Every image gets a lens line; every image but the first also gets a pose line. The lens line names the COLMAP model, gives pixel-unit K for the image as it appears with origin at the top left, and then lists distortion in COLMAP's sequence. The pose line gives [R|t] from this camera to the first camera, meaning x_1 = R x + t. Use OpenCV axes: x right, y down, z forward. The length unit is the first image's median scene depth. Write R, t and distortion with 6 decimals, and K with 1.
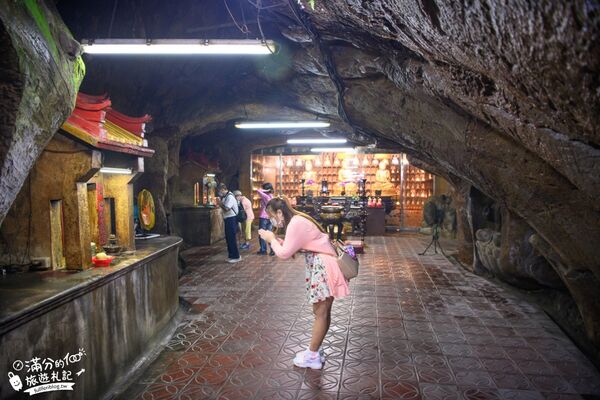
lens RADIAL K [[418.1, 0, 300.0], [0, 418.1, 200.0], [0, 0, 1]] dist [-0.069972, 0.018889]
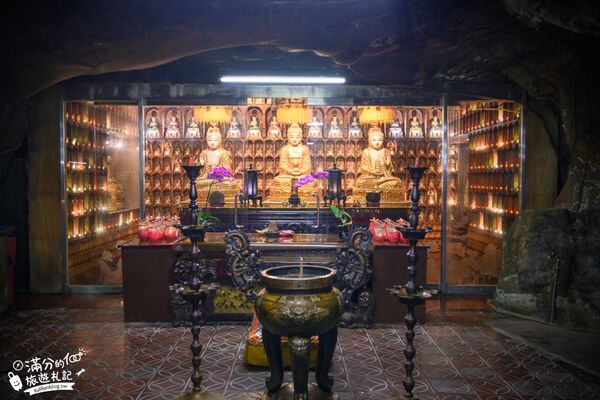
lens RADIAL K [[602.3, 0, 300.0], [0, 602.3, 200.0], [0, 0, 1]] dist [0.002610, -0.000275]
pose [[0.987098, 0.001655, 0.160111, 0.008500], [-0.002150, 0.999993, 0.002921, -0.016270], [-0.160105, -0.003228, 0.987095, 0.352448]]
